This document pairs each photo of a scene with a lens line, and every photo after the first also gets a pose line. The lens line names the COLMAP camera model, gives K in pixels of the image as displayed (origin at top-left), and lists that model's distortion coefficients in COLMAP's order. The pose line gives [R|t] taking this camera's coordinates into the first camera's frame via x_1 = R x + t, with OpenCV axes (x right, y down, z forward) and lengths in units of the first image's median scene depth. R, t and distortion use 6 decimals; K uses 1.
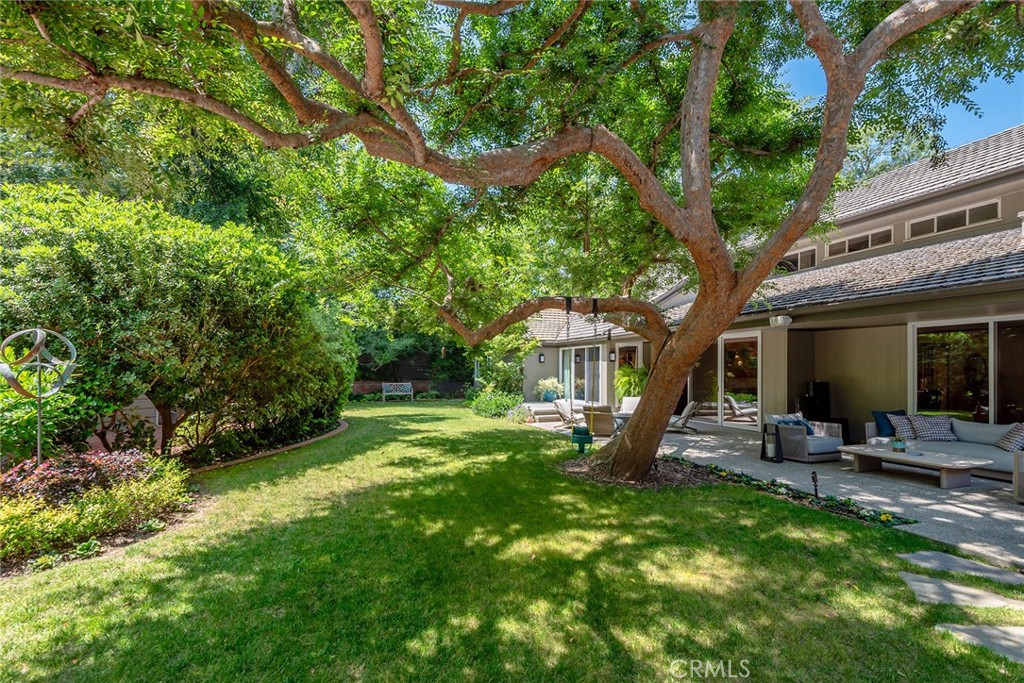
lens RADIAL K [[471.9, 0, 512.0], [0, 471.9, 341.5], [0, 0, 1]] dist [0.040811, -0.018850]
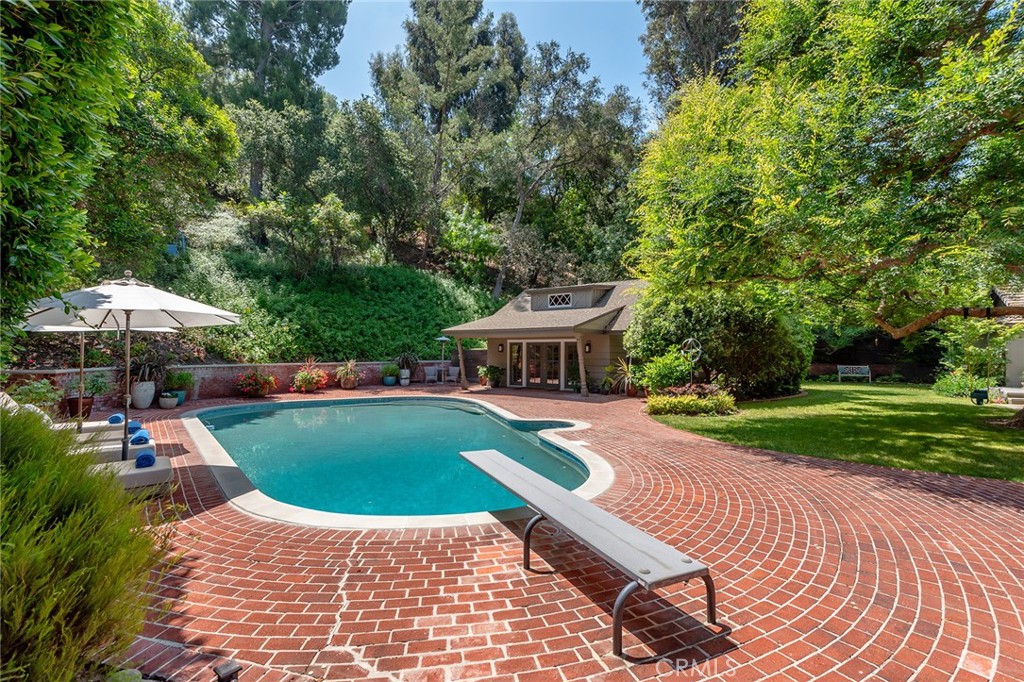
lens RADIAL K [[471.9, 0, 512.0], [0, 471.9, 341.0], [0, 0, 1]] dist [0.040811, -0.018850]
pose [[0.644148, -0.018287, -0.764682, 0.212716], [0.042119, 0.999045, 0.011588, -0.037083], [0.763740, -0.039672, 0.644304, -0.700919]]
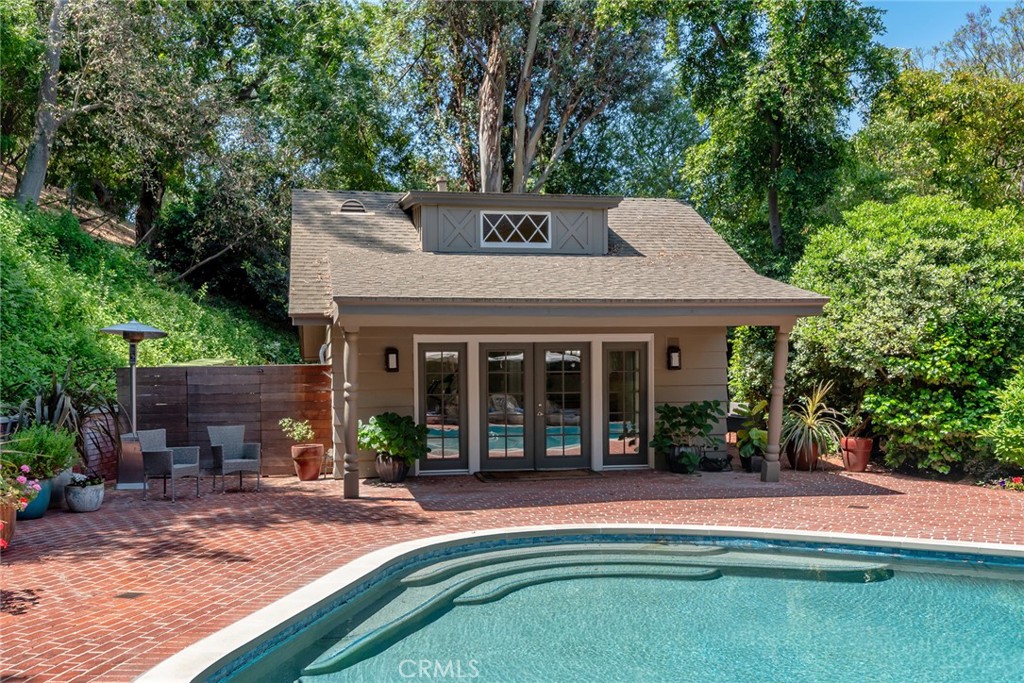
lens RADIAL K [[949.5, 0, 509.2], [0, 949.5, 397.8], [0, 0, 1]] dist [0.027388, -0.010210]
pose [[0.999402, -0.011442, -0.032639, -1.165945], [0.014138, 0.996399, 0.083596, -0.039554], [0.031565, -0.084008, 0.995965, -0.750193]]
